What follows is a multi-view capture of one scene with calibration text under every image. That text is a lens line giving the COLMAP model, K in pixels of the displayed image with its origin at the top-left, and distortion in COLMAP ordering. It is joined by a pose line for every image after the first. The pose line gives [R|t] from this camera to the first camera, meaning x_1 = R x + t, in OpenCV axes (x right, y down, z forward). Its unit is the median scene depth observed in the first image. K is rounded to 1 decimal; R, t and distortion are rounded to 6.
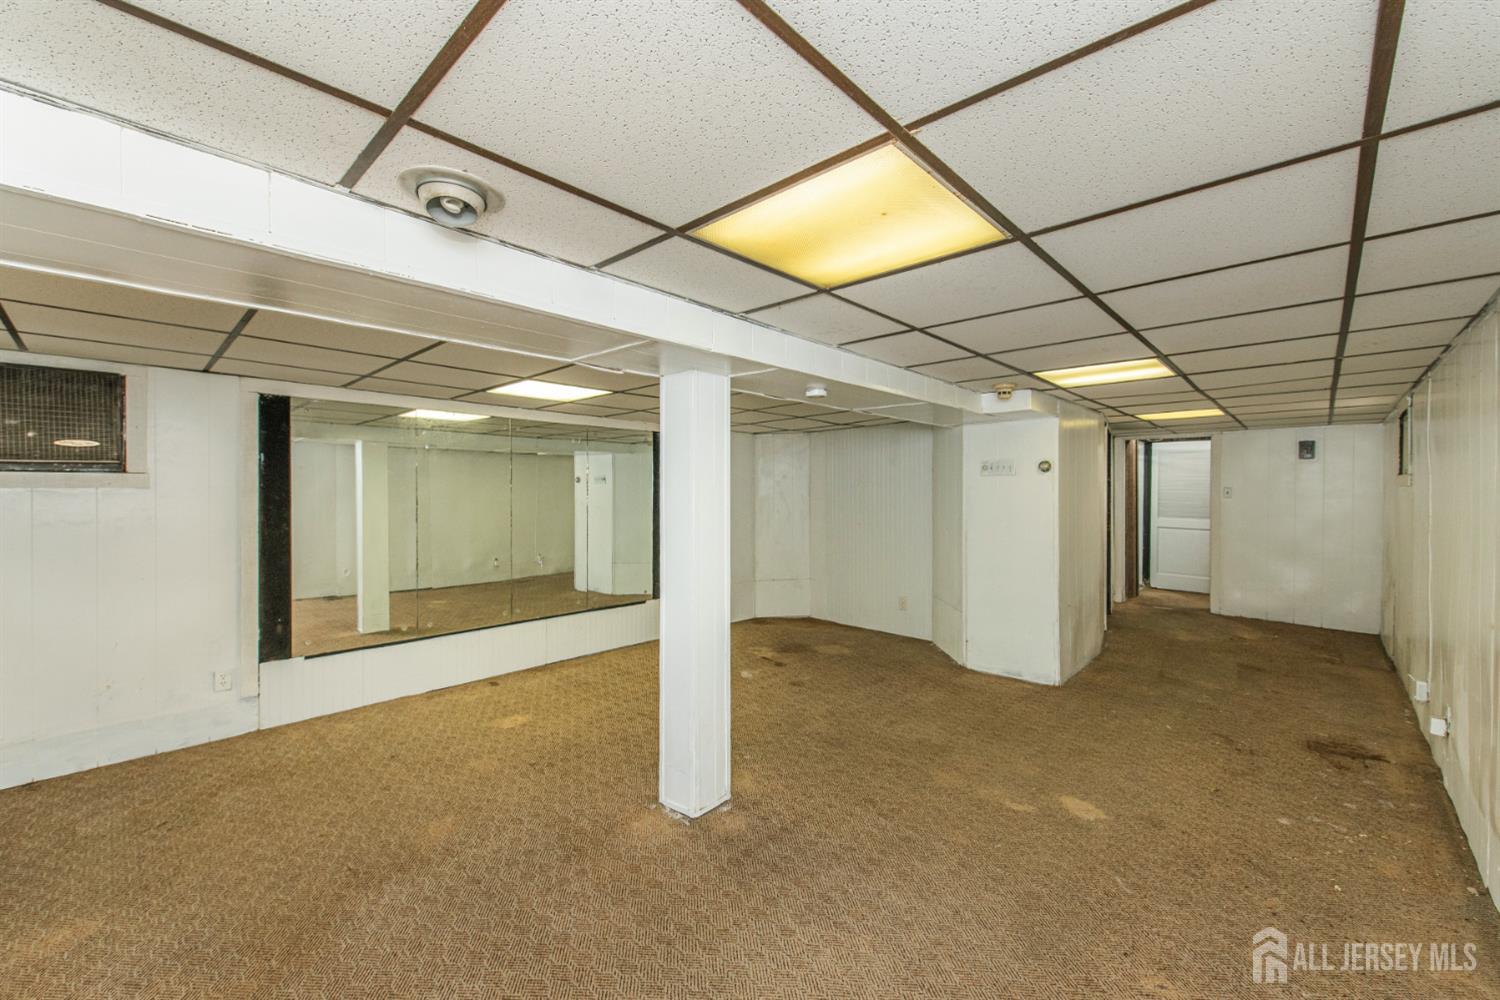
lens RADIAL K [[620.5, 0, 771.9], [0, 620.5, 495.7], [0, 0, 1]] dist [-0.002239, -0.000473]
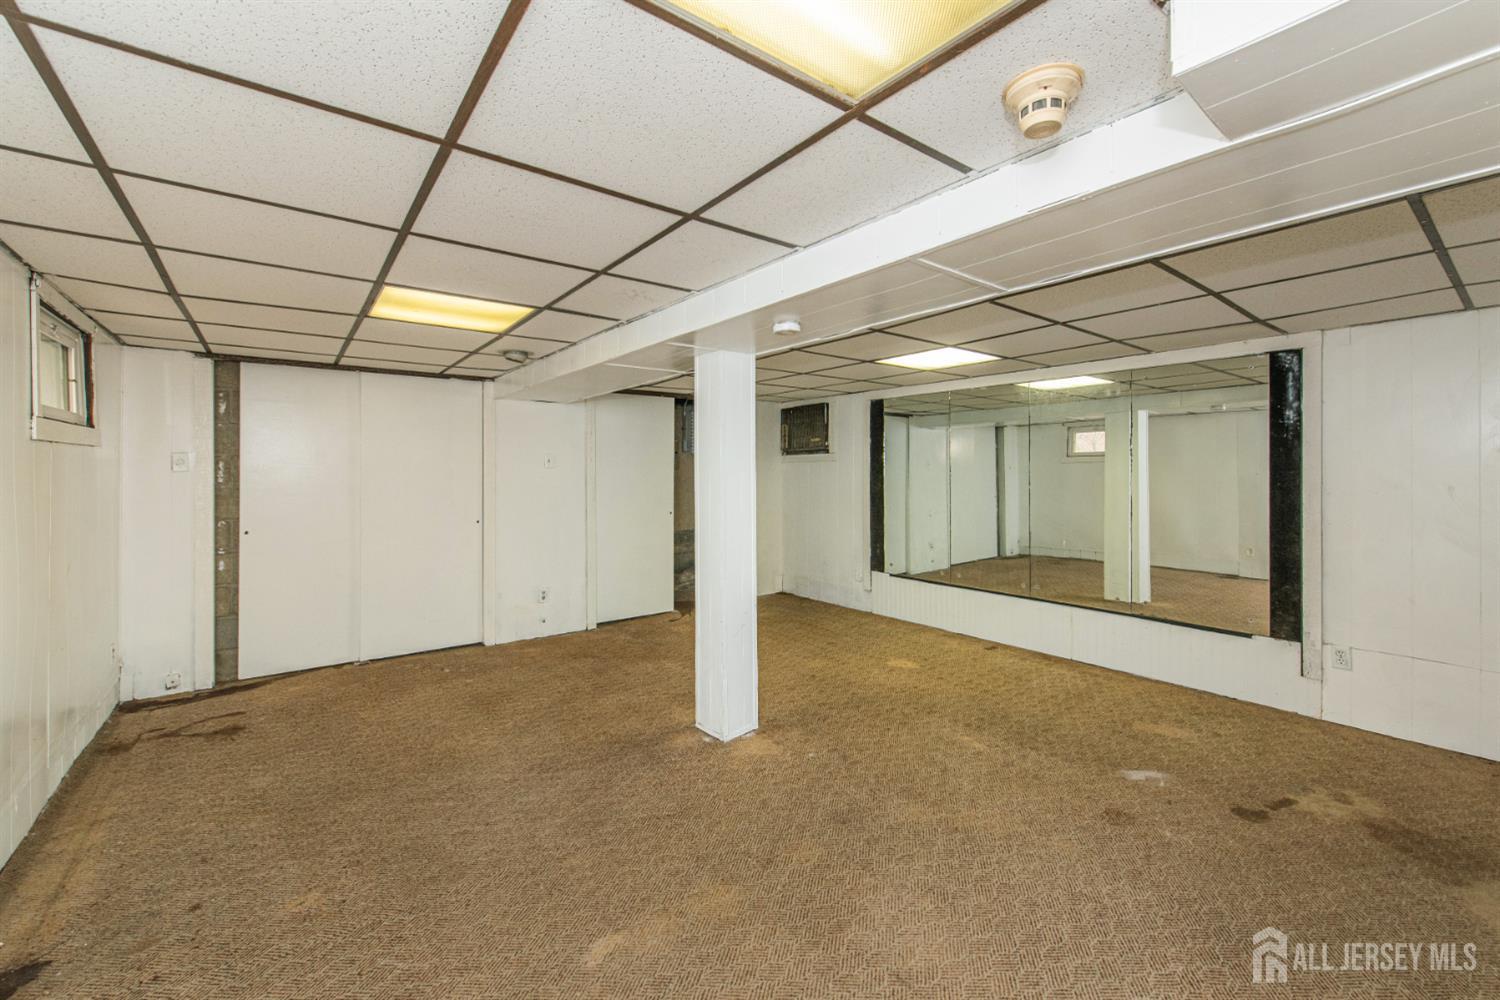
lens RADIAL K [[620.5, 0, 771.9], [0, 620.5, 495.7], [0, 0, 1]] dist [-0.002239, -0.000473]
pose [[-0.181930, 0.043278, -0.982359, 0.821249], [-0.005897, 0.998965, 0.045102, 0.005858], [0.983294, 0.013998, -0.181487, 1.081832]]
